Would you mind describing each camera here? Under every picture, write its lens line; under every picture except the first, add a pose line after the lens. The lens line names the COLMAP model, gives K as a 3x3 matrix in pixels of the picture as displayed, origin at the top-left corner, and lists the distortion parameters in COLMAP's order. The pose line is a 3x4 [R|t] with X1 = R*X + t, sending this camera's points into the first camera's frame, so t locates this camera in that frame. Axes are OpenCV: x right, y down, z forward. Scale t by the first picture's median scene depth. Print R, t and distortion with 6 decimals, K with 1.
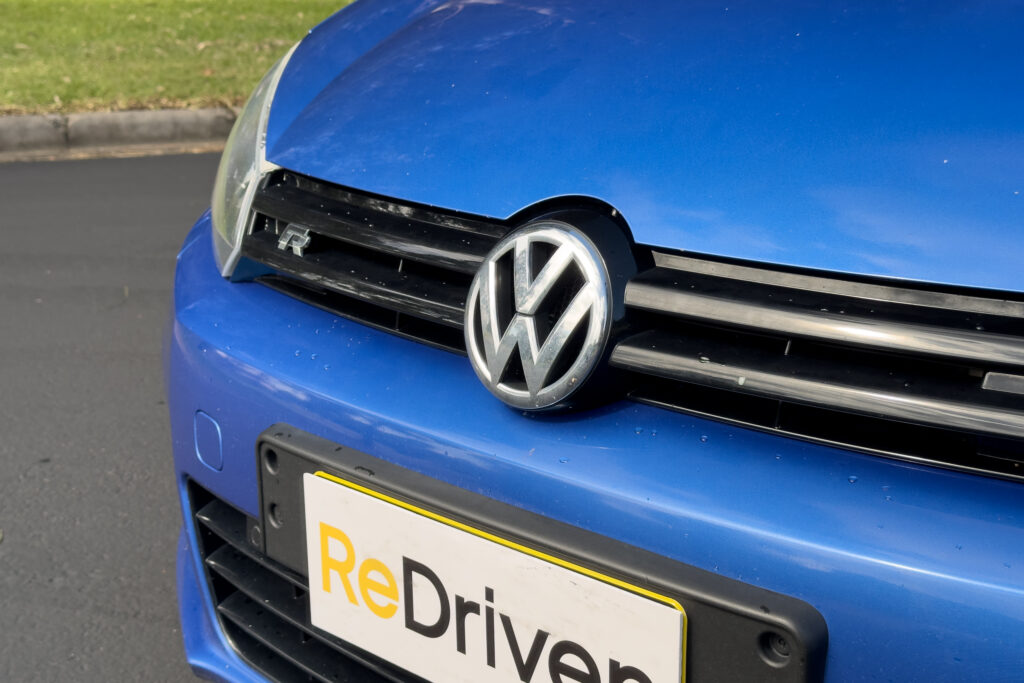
lens RADIAL K [[1400.6, 0, 510.2], [0, 1400.6, 337.6], [0, 0, 1]] dist [0.123208, -0.010581]
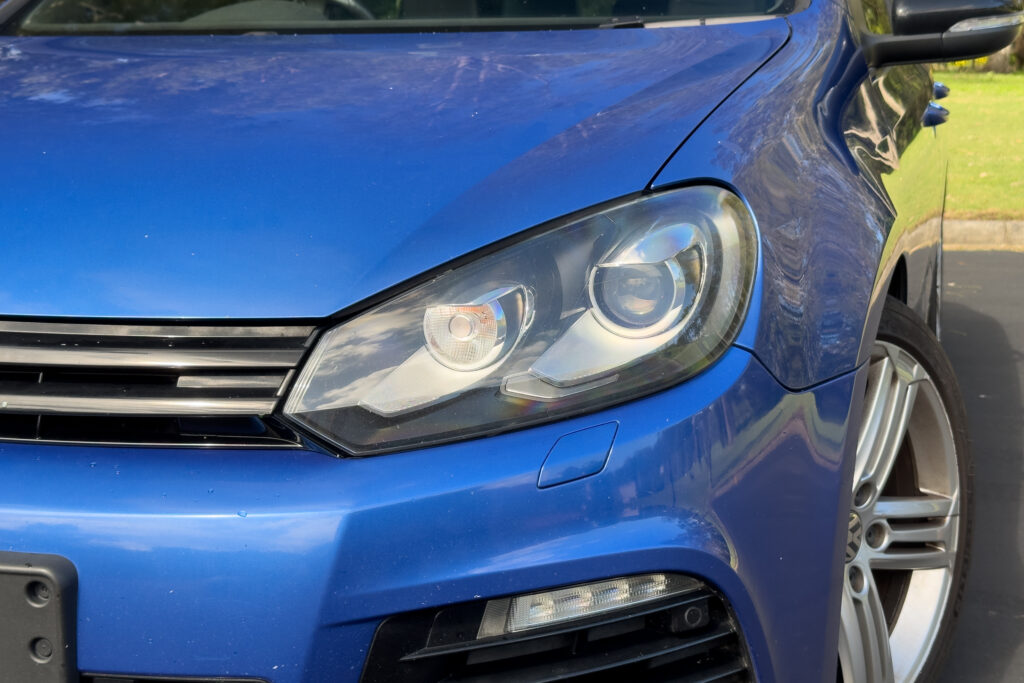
lens RADIAL K [[1400.6, 0, 510.2], [0, 1400.6, 337.6], [0, 0, 1]] dist [0.123208, -0.010581]
pose [[0.909510, -0.069470, 0.409836, 0.044329], [0.111439, 0.990595, -0.079395, 0.105802], [-0.400465, 0.117883, 0.908698, -0.338354]]
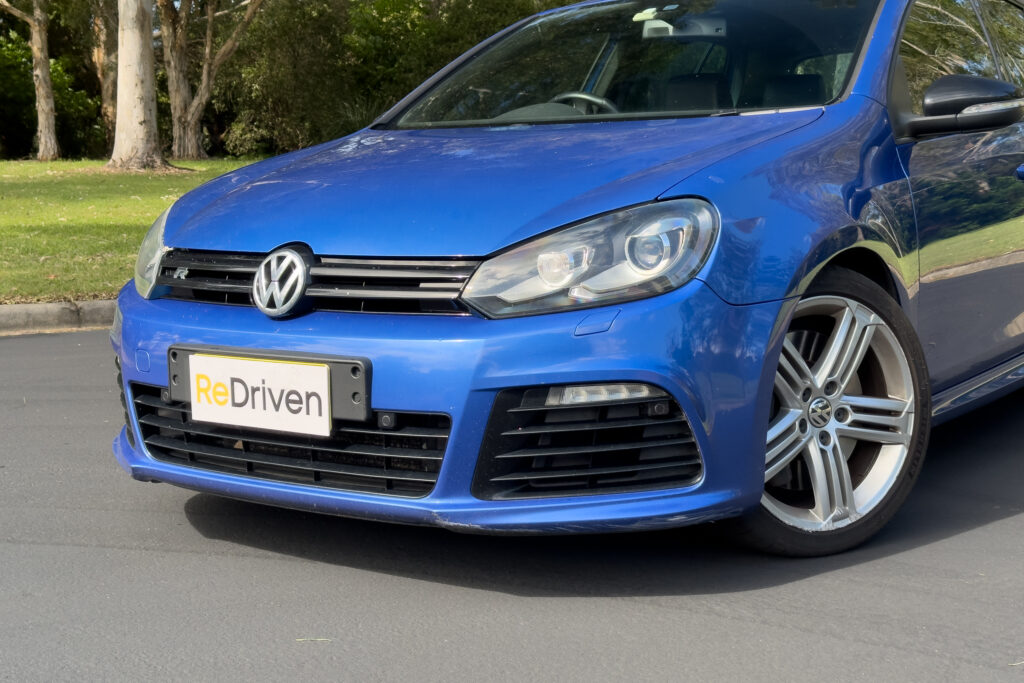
lens RADIAL K [[1400.6, 0, 510.2], [0, 1400.6, 337.6], [0, 0, 1]] dist [0.123208, -0.010581]
pose [[0.990629, -0.023227, 0.134591, 0.085448], [0.044752, 0.986233, -0.159191, 0.500723], [-0.129041, 0.163723, 0.978030, -1.578016]]
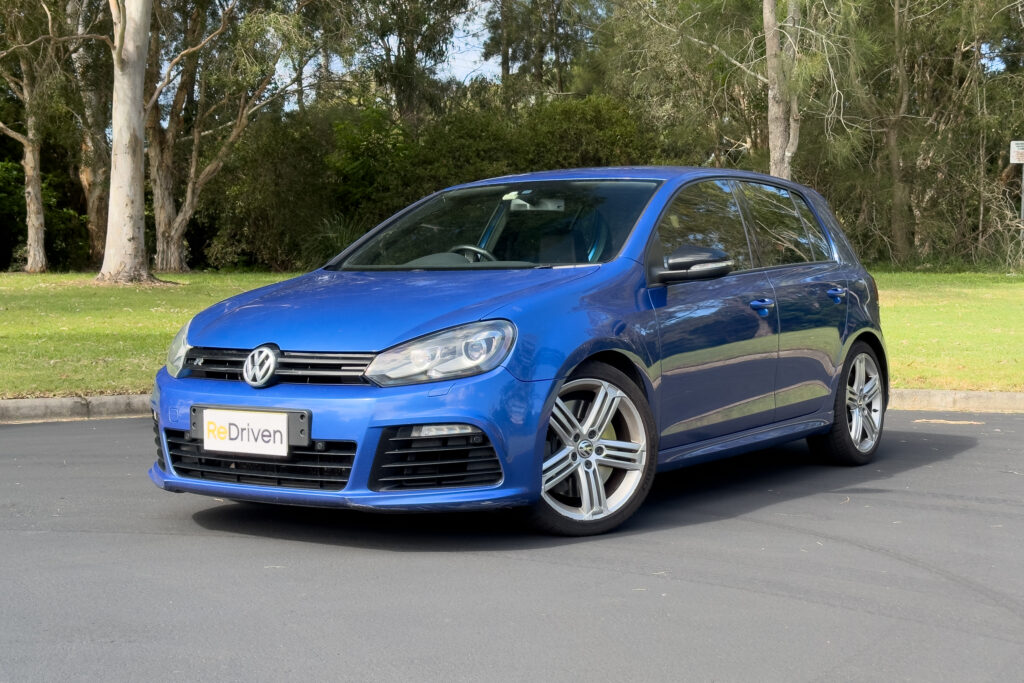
lens RADIAL K [[1452.6, 0, 538.8], [0, 1452.6, 341.7], [0, 0, 1]] dist [0.136860, -0.043589]
pose [[0.986388, -0.001499, 0.164426, 0.124755], [0.040551, 0.971293, -0.234406, 0.979022], [-0.159355, 0.237882, 0.958133, -3.455821]]
